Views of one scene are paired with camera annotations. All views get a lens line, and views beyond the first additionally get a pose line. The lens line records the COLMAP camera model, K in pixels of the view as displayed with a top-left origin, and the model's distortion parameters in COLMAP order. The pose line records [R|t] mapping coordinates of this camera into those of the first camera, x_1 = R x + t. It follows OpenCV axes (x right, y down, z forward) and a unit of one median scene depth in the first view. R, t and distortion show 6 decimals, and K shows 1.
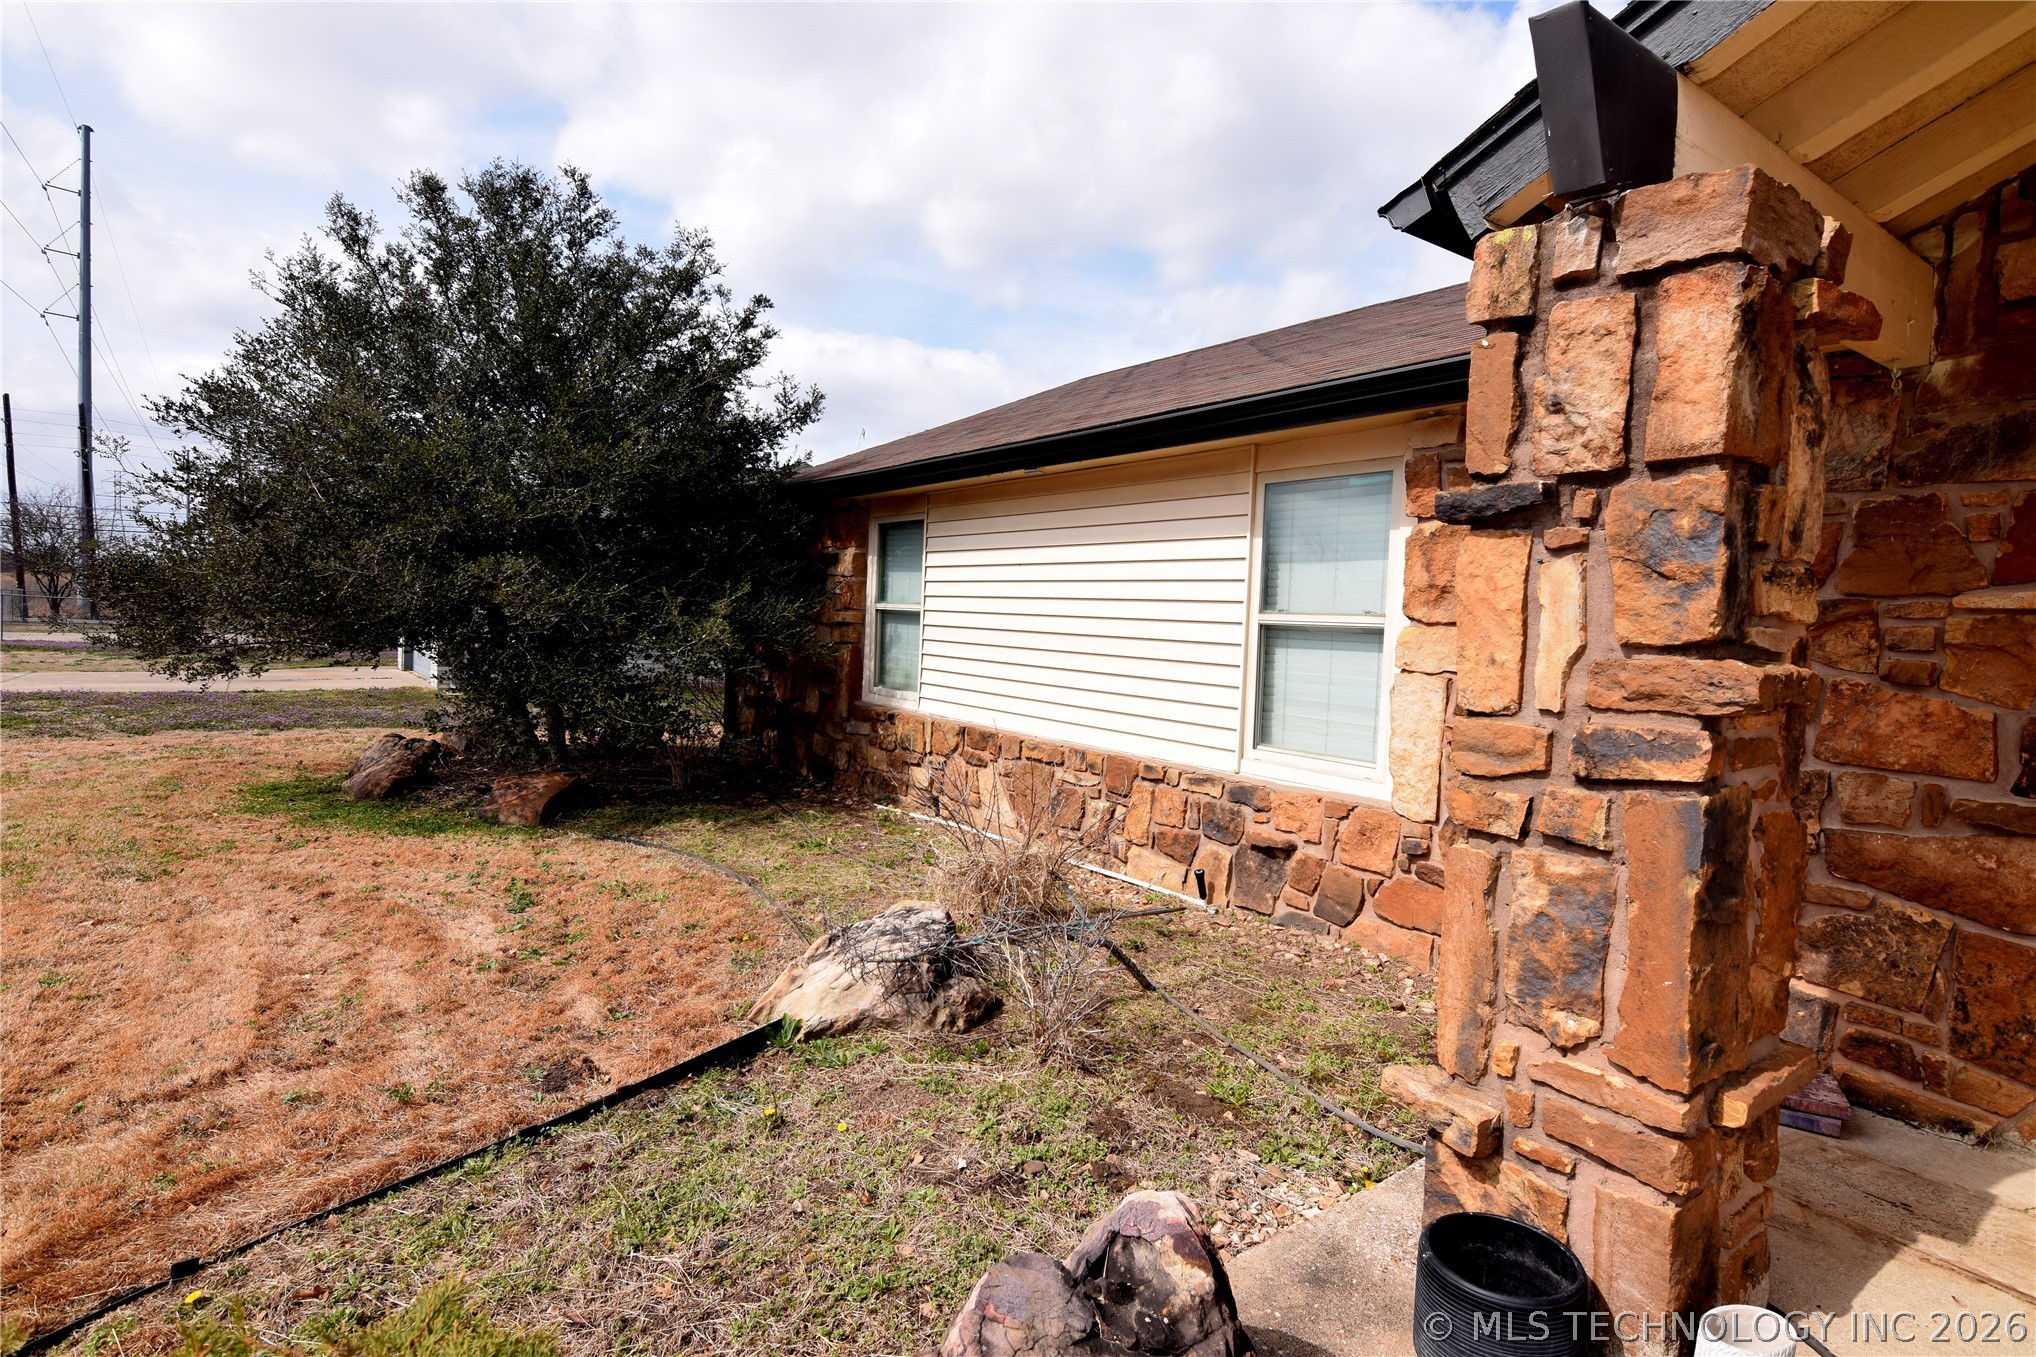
lens RADIAL K [[1052.4, 0, 1023.1], [0, 1052.4, 677.4], [0, 0, 1]] dist [-0.006148, -0.011712]
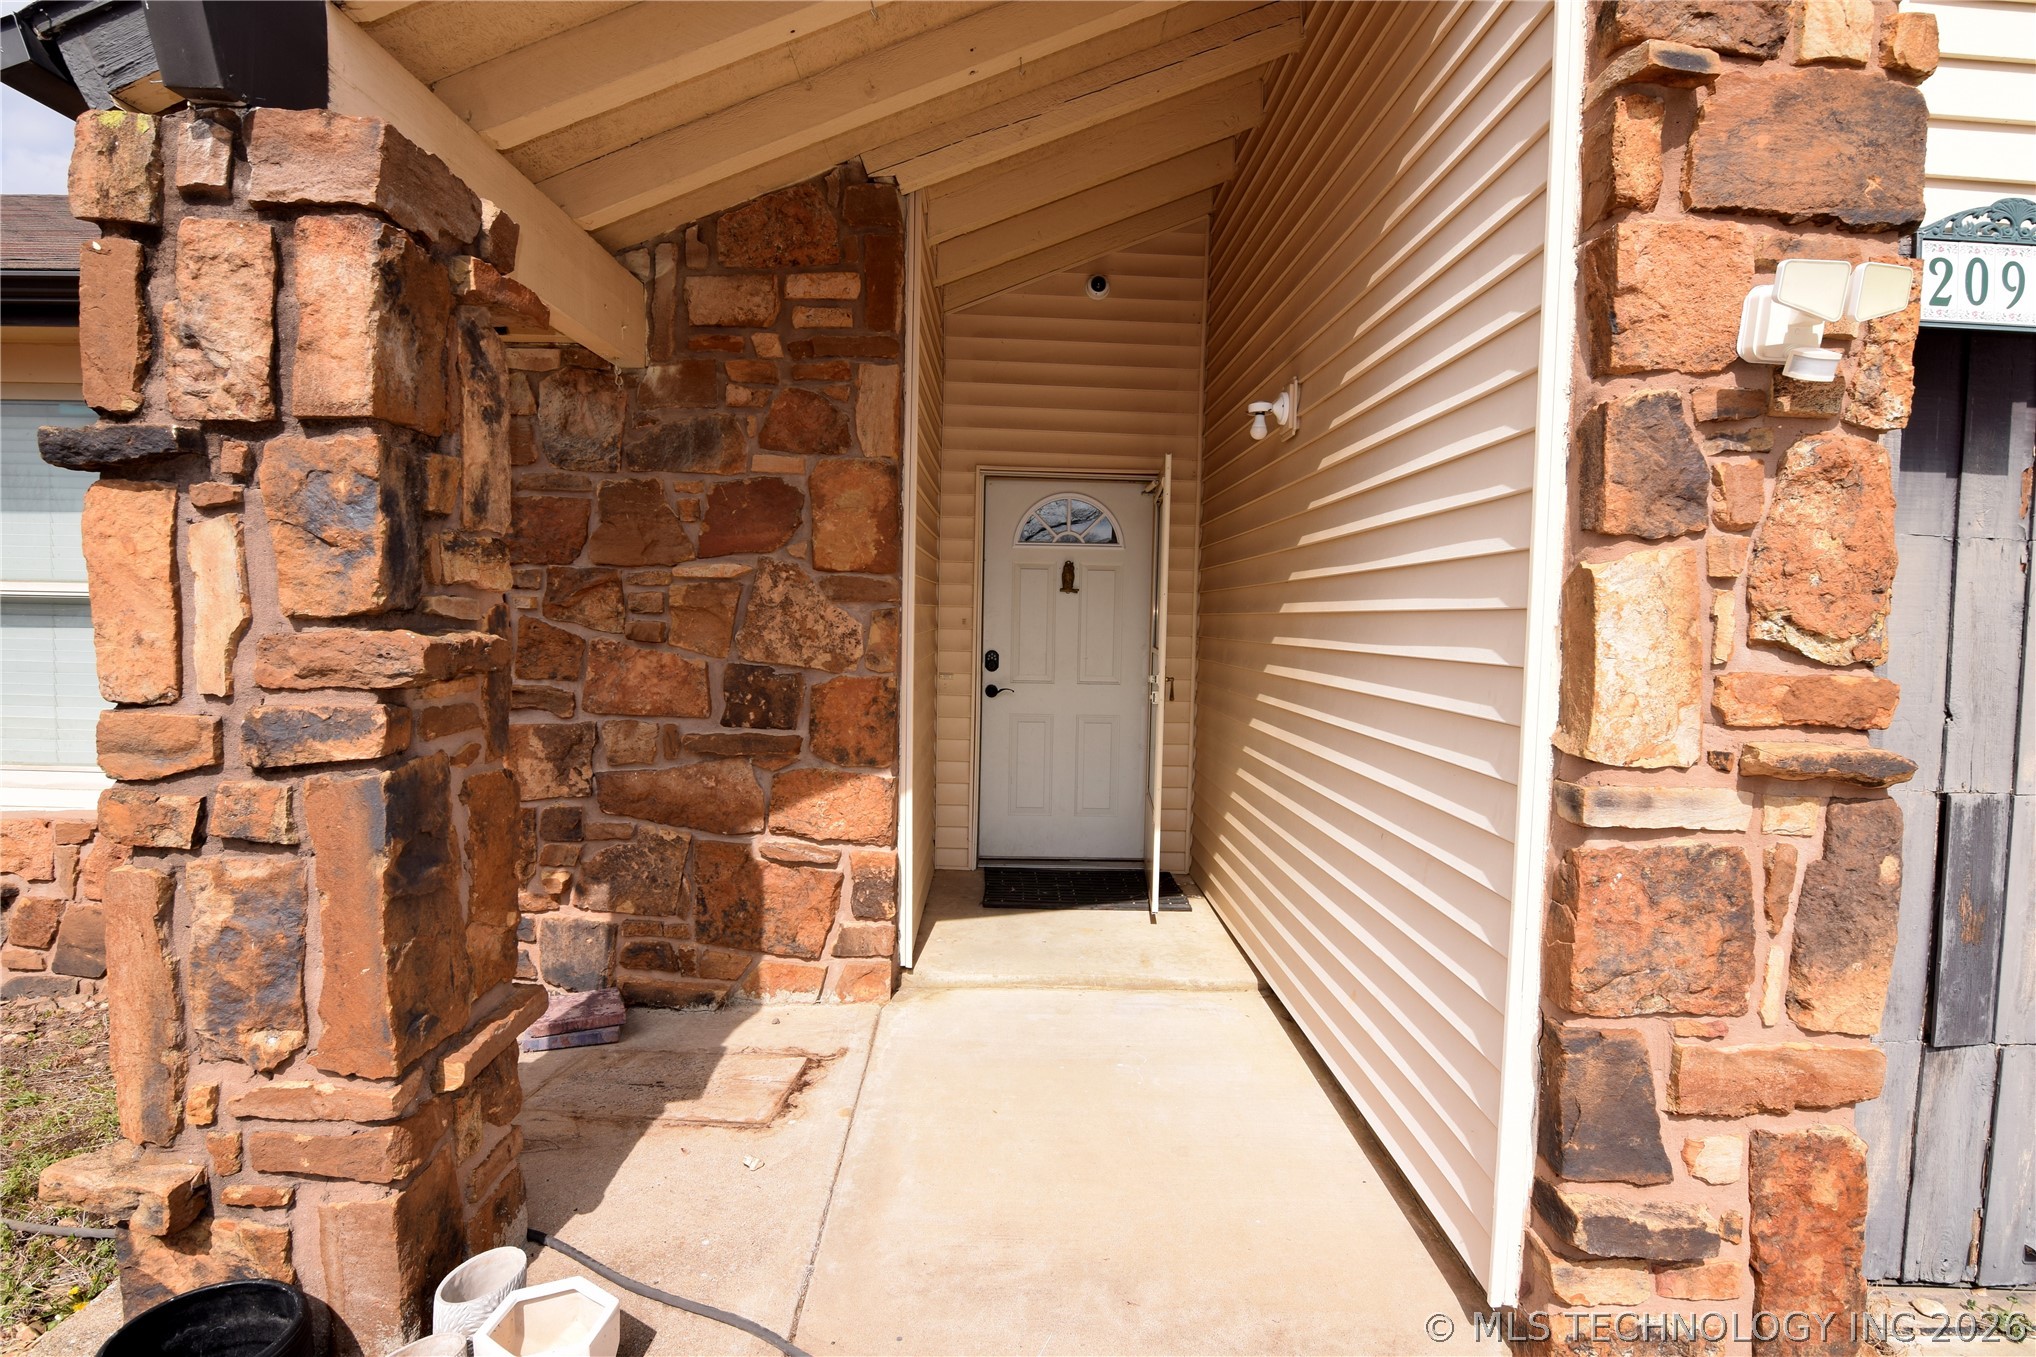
lens RADIAL K [[1052.4, 0, 1023.1], [0, 1052.4, 677.4], [0, 0, 1]] dist [-0.006148, -0.011712]
pose [[0.567077, -0.072554, 0.820463, 0.167401], [0.045428, 0.997352, 0.056798, -0.001466], [-0.822411, 0.005063, 0.568871, -0.033730]]
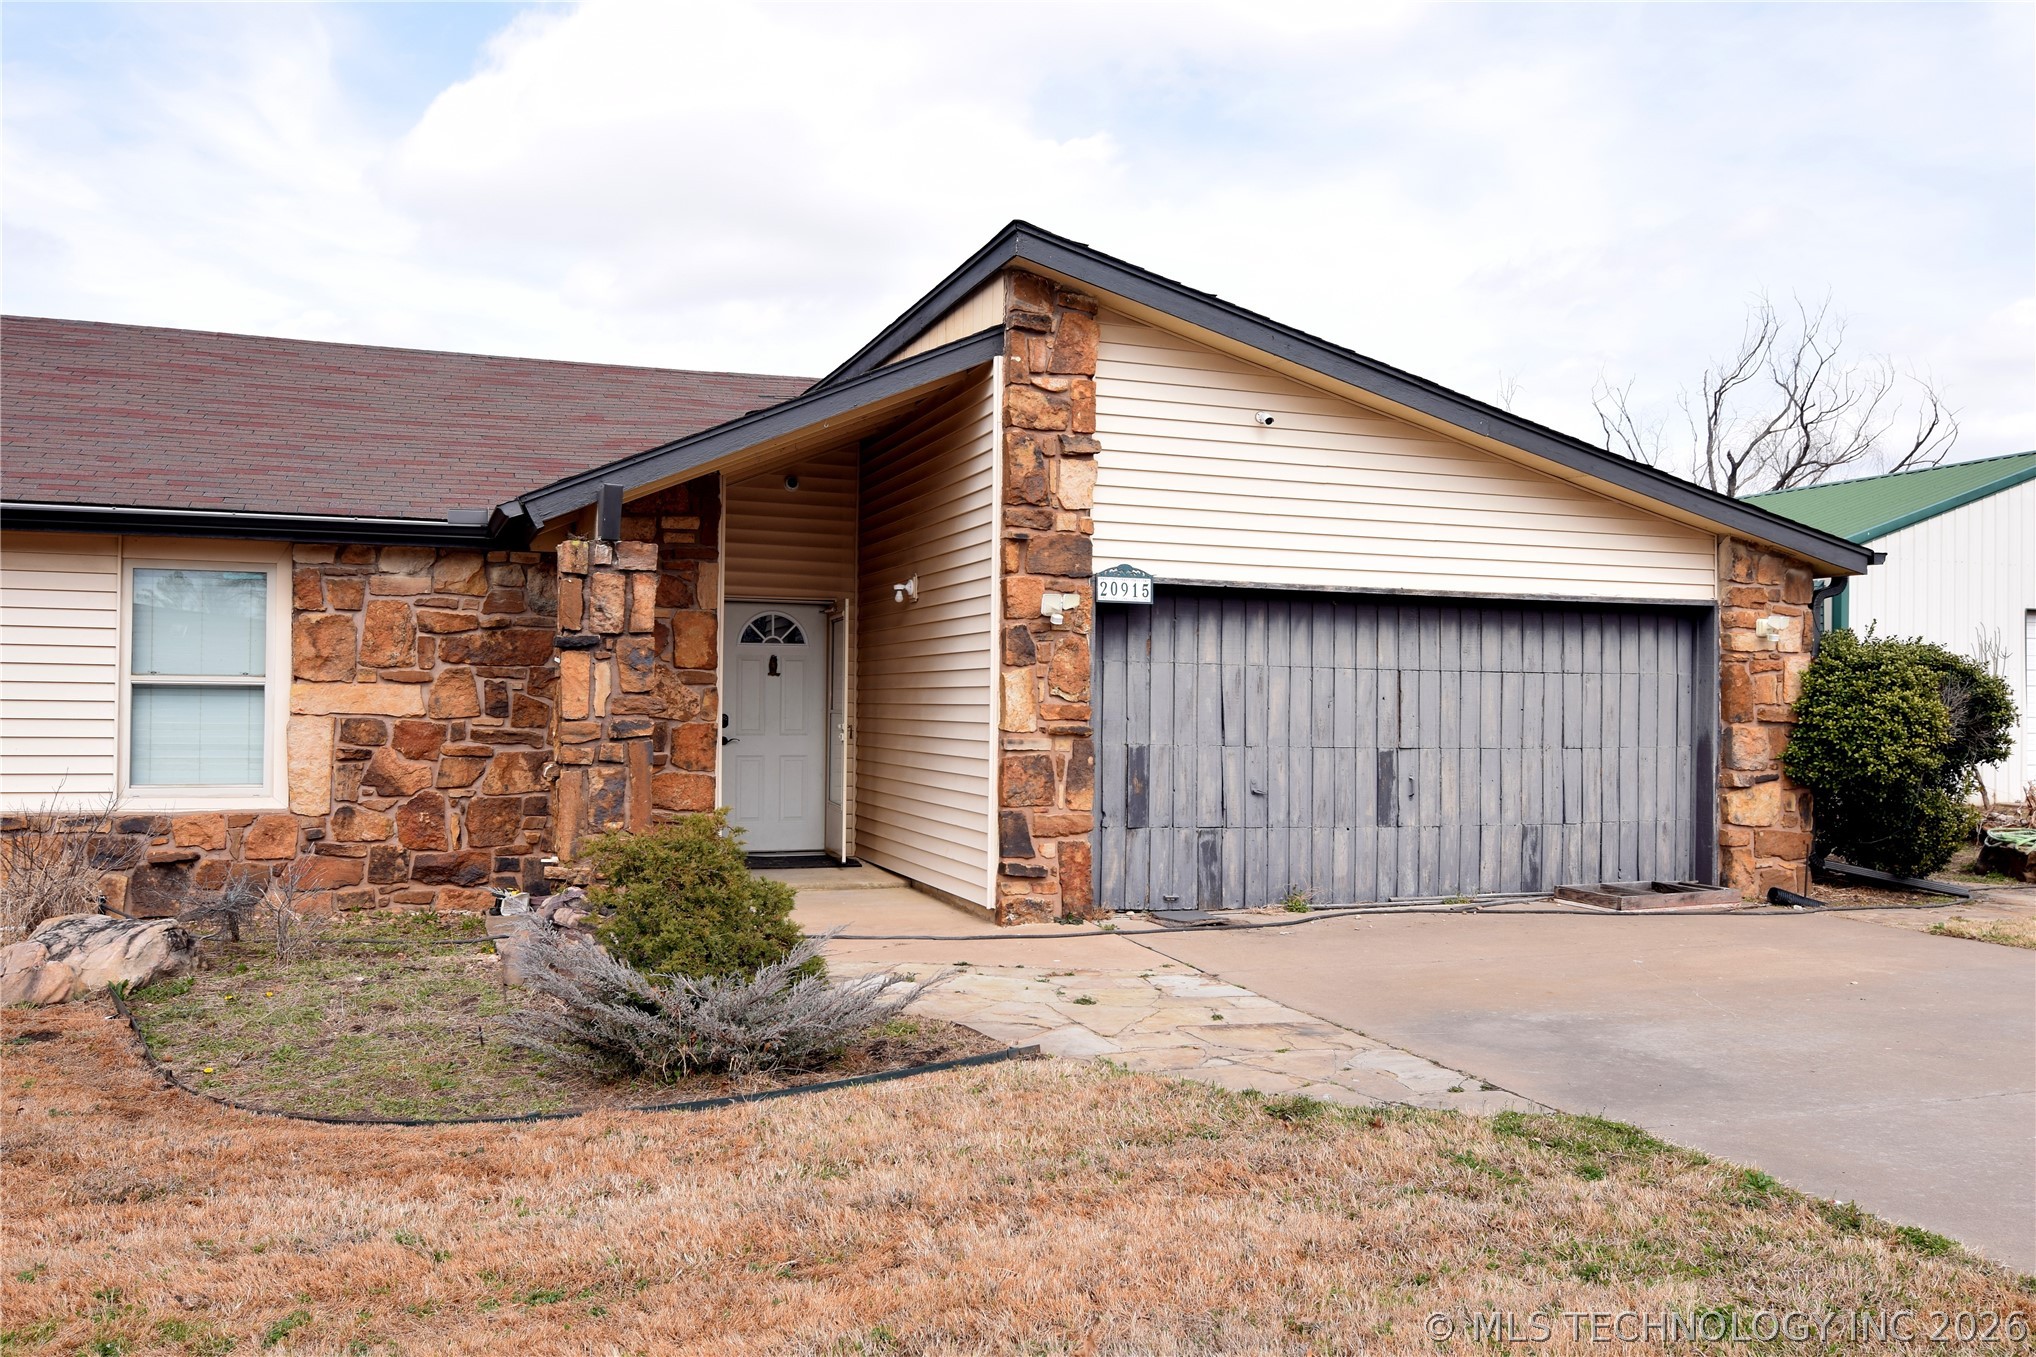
lens RADIAL K [[1648.9, 0, 1026.7], [0, 1648.9, 678.0], [0, 0, 1]] dist [0.005639, -0.011094]
pose [[0.273752, -0.021140, 0.961568, -3.270690], [0.053760, 0.998532, 0.006648, -0.037285], [-0.960297, 0.049874, 0.274486, -1.250220]]
